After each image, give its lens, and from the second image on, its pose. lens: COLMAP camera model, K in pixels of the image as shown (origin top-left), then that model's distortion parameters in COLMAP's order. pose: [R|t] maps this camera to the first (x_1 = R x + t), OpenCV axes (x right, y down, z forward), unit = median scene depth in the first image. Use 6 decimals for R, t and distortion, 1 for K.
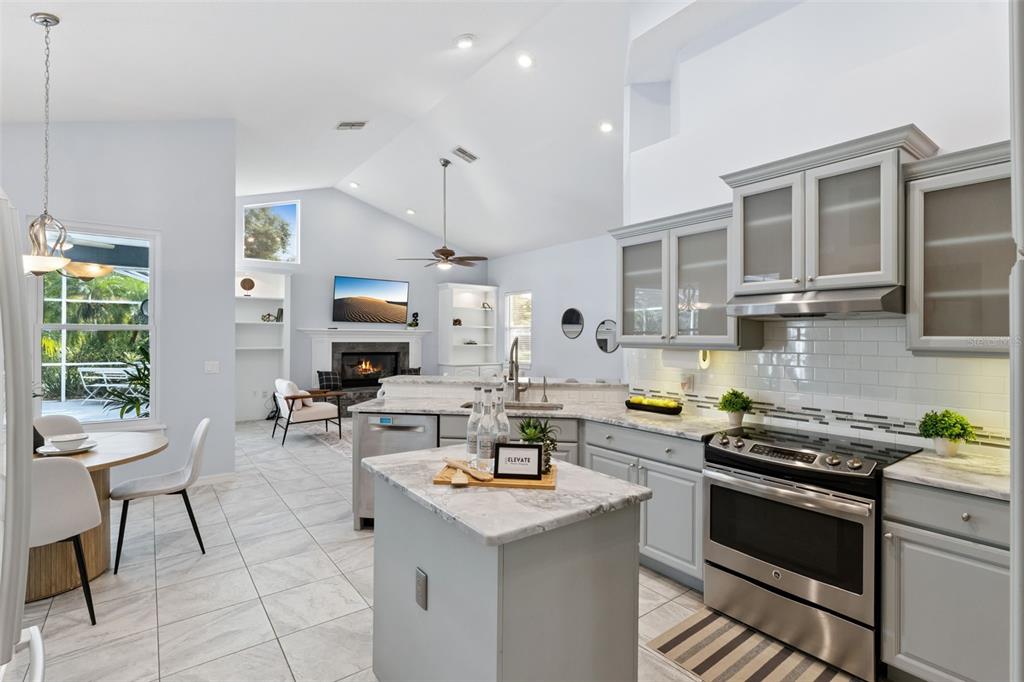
lens RADIAL K [[478.8, 0, 512.0], [0, 478.8, 341.0], [0, 0, 1]] dist [-0.002870, -0.000757]
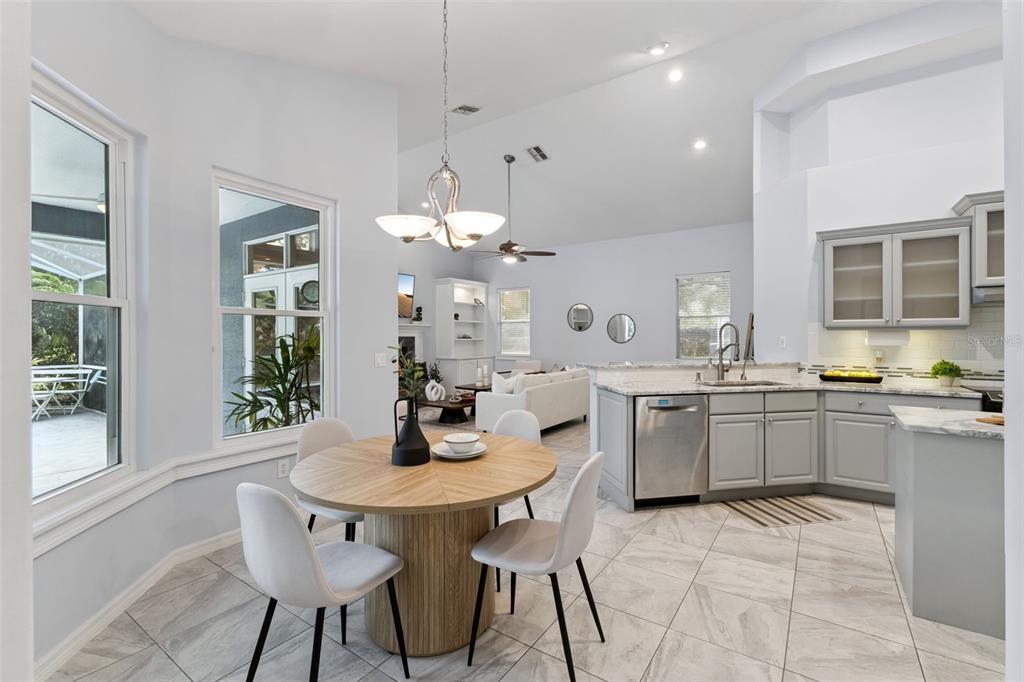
lens RADIAL K [[443.2, 0, 512.0], [0, 443.2, 341.0], [0, 0, 1]] dist [0.000874, 0.000308]
pose [[0.950105, -0.013971, 0.311617, -0.368678], [0.012606, 0.999900, 0.006395, 0.009804], [-0.311675, -0.002148, 0.950186, 0.079720]]
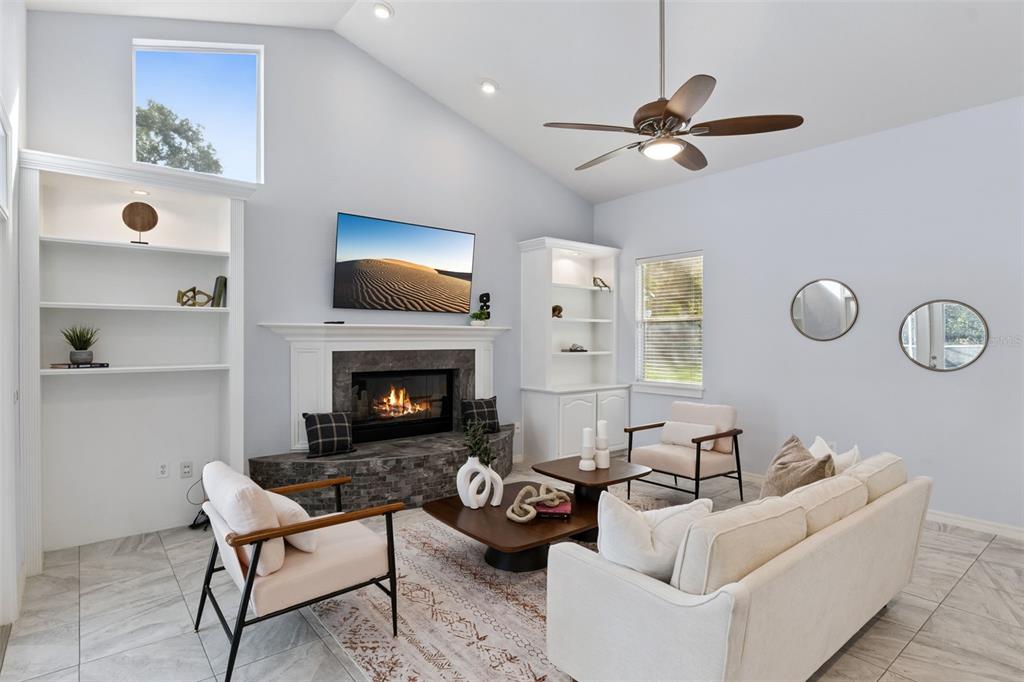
lens RADIAL K [[532.2, 0, 512.0], [0, 532.2, 341.0], [0, 0, 1]] dist [0.001183, 0.000310]
pose [[0.999280, -0.005328, 0.037564, -0.233470], [0.005369, 0.999985, -0.000985, -0.006905], [-0.037558, 0.001186, 0.999294, 0.496502]]
